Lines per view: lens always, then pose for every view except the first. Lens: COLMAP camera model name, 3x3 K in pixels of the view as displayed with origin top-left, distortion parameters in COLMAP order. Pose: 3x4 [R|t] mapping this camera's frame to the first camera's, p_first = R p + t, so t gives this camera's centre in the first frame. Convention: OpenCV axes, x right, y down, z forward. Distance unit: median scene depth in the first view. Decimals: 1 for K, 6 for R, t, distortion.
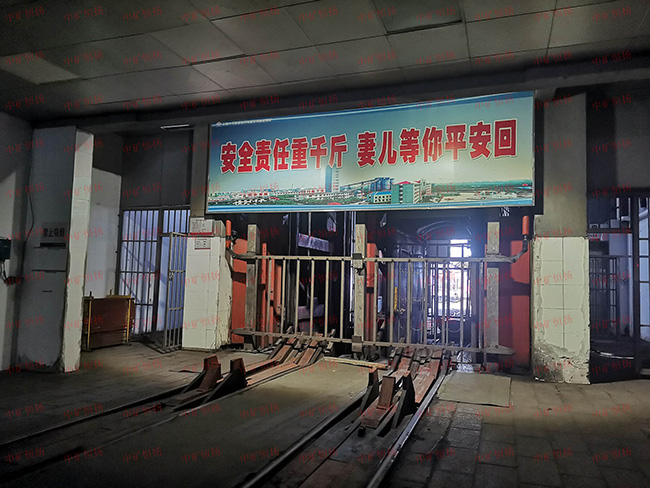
lens RADIAL K [[496.1, 0, 321.4], [0, 496.1, 243.0], [0, 0, 1]] dist [0.011779, -0.001575]
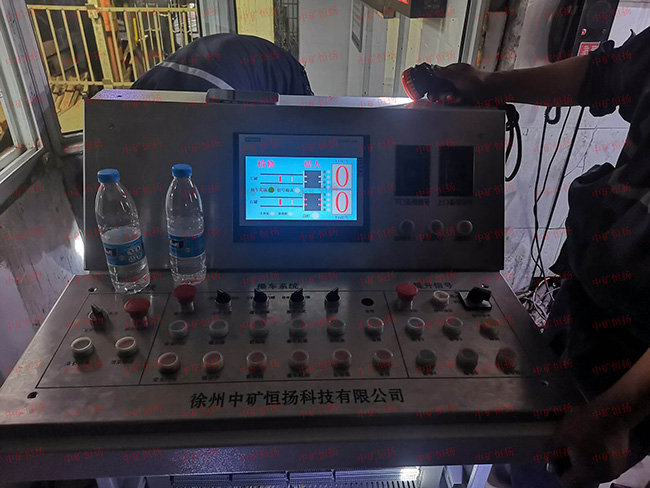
lens RADIAL K [[496.1, 0, 325.3], [0, 496.1, 239.0], [0, 0, 1]] dist [0.011779, -0.001575]
pose [[0.916458, -0.212782, 0.338863, 0.063541], [-0.025060, 0.814696, 0.579346, -0.207676], [-0.399345, -0.539438, 0.741303, -0.322025]]
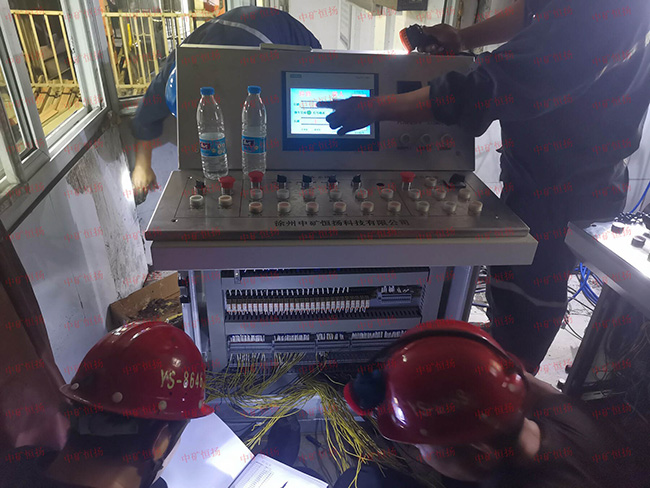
lens RADIAL K [[496.1, 0, 323.6], [0, 496.1, 247.2], [0, 0, 1]] dist [0.011779, -0.001575]
pose [[0.902587, -0.224829, 0.367136, 0.019484], [-0.029691, 0.818258, 0.574084, -0.206650], [-0.429483, -0.529061, 0.731873, -0.381161]]
